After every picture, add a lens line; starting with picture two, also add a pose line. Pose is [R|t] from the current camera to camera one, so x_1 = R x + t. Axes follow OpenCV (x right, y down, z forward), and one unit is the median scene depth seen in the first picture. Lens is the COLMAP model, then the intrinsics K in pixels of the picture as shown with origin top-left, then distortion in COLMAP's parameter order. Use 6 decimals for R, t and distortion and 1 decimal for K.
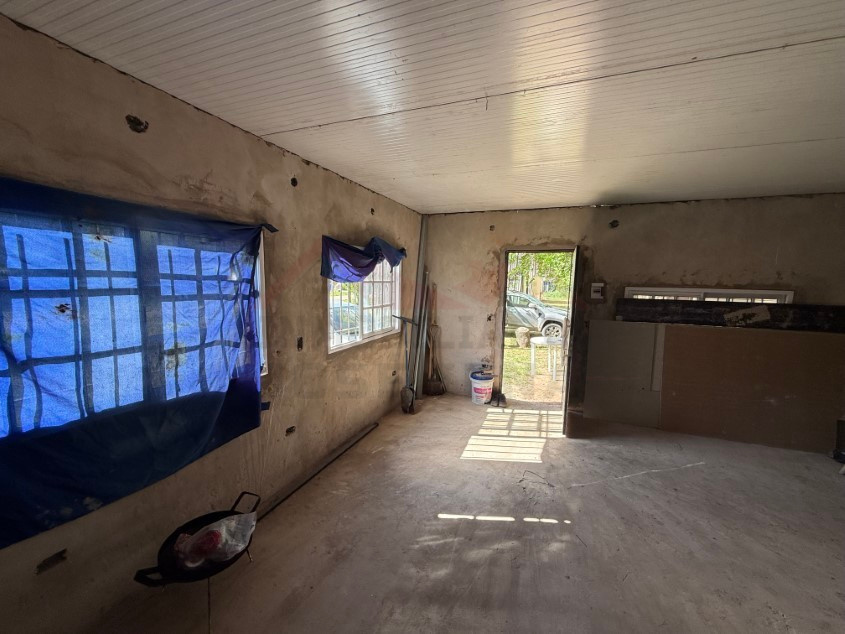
lens RADIAL K [[337.3, 0, 423.0], [0, 337.3, 314.9], [0, 0, 1]] dist [-0.000022, -0.000704]
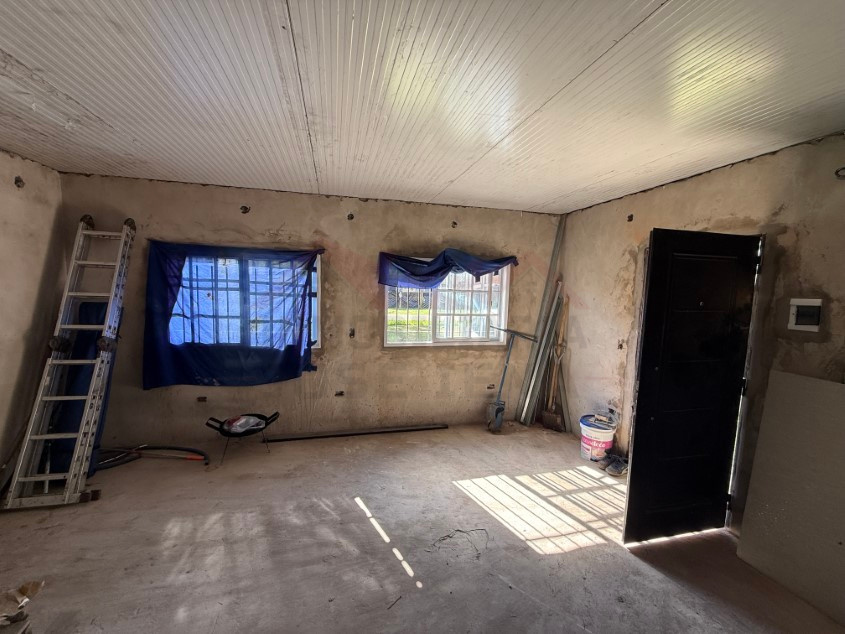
lens RADIAL K [[337.3, 0, 421.8], [0, 337.3, 316.3], [0, 0, 1]] dist [-0.000022, -0.000704]
pose [[0.582039, 0.069158, -0.810214, 1.014973], [-0.103653, 0.994559, 0.010432, -0.029410], [0.806527, 0.077909, 0.586041, 0.474793]]
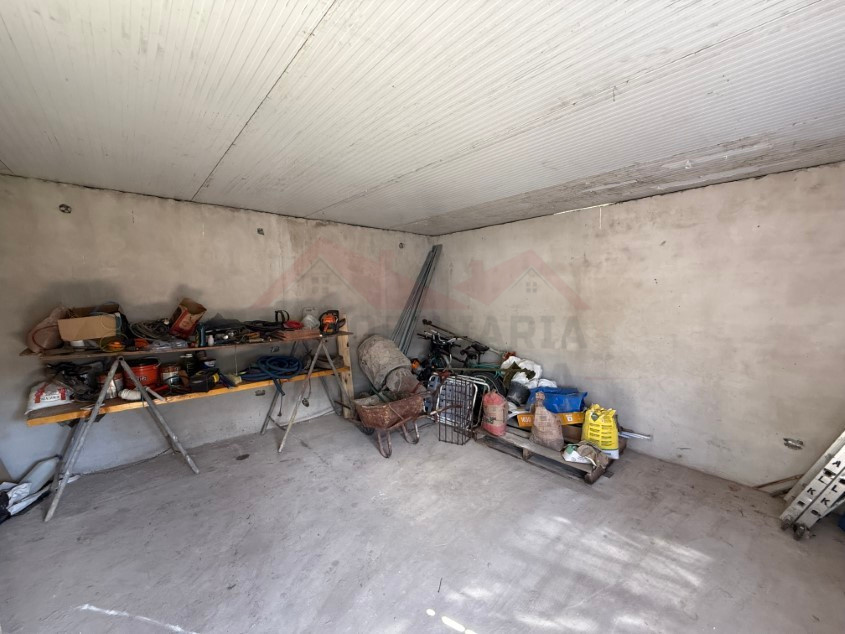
lens RADIAL K [[337.3, 0, 422.9], [0, 337.3, 320.2], [0, 0, 1]] dist [-0.000022, -0.000704]
pose [[-0.885654, -0.061804, 0.460215, 0.138299], [0.031917, 0.980656, 0.193119, -0.155927], [-0.463248, 0.185725, -0.866549, 1.496869]]
